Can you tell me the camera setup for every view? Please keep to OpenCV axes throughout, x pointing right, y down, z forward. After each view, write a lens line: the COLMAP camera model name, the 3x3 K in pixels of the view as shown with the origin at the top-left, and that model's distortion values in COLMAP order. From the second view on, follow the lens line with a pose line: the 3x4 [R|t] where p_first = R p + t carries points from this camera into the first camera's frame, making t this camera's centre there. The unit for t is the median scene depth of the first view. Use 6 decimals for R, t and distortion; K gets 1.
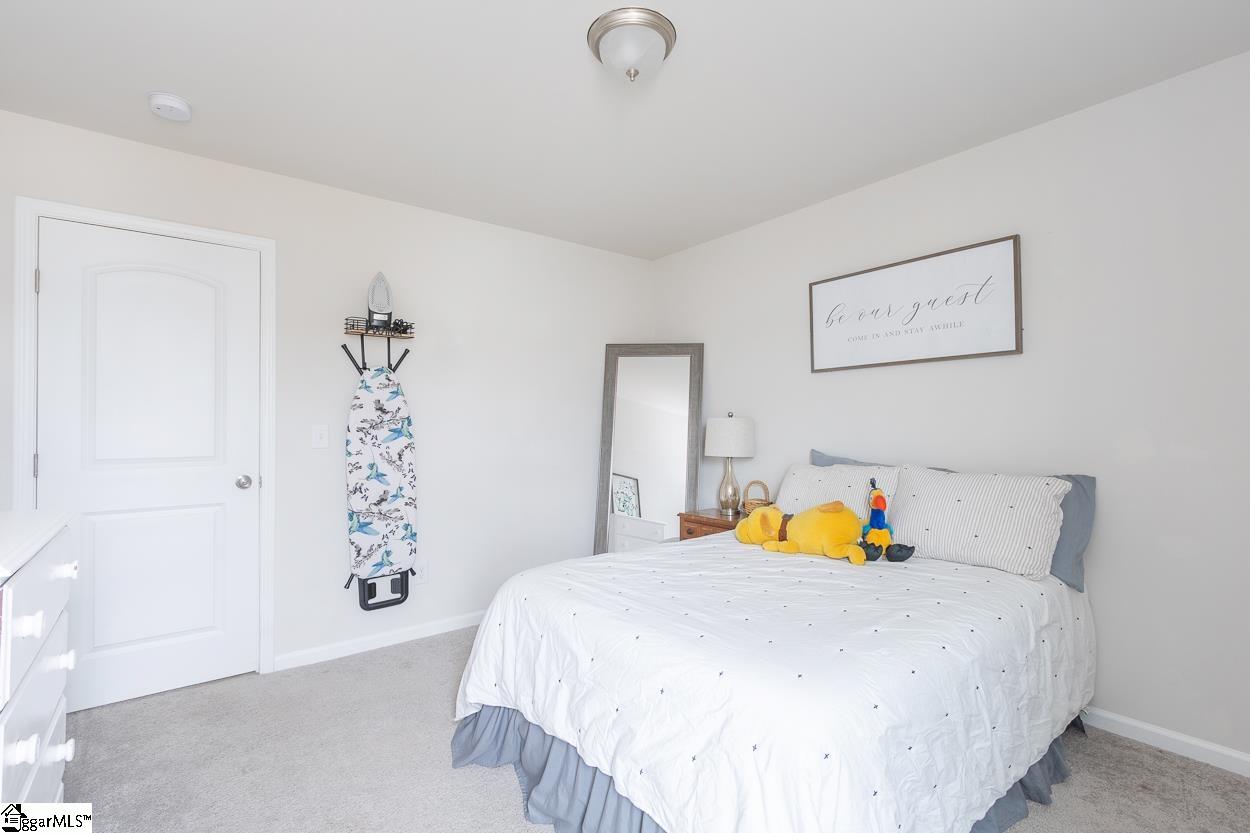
lens RADIAL K [[579.6, 0, 624.9], [0, 579.6, 421.1], [0, 0, 1]] dist [-0.001639, 0.000018]
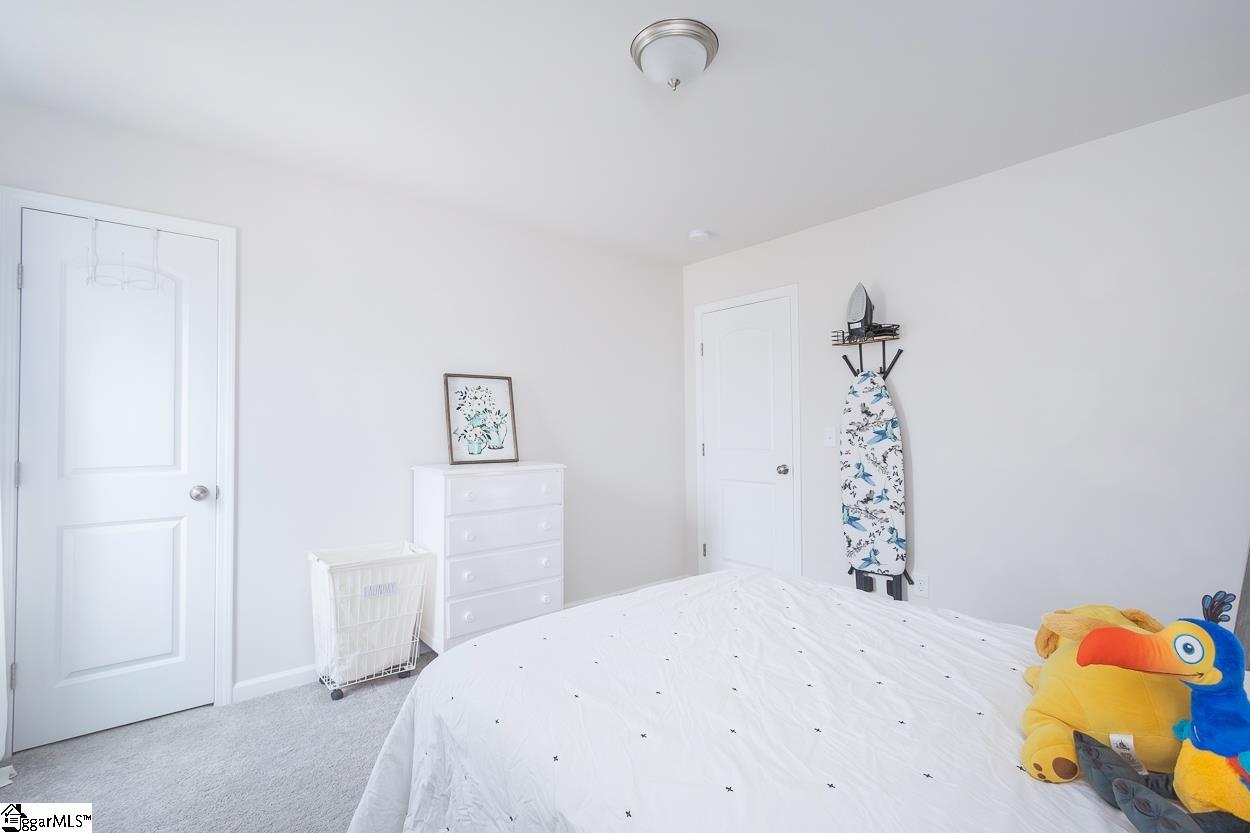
lens RADIAL K [[579.6, 0, 624.9], [0, 579.6, 418.2], [0, 0, 1]] dist [-0.001639, 0.000018]
pose [[0.008779, -0.012287, -0.999886, 0.622636], [0.018577, 0.999754, -0.012122, -0.004833], [0.999789, -0.018468, 0.009005, 0.554282]]
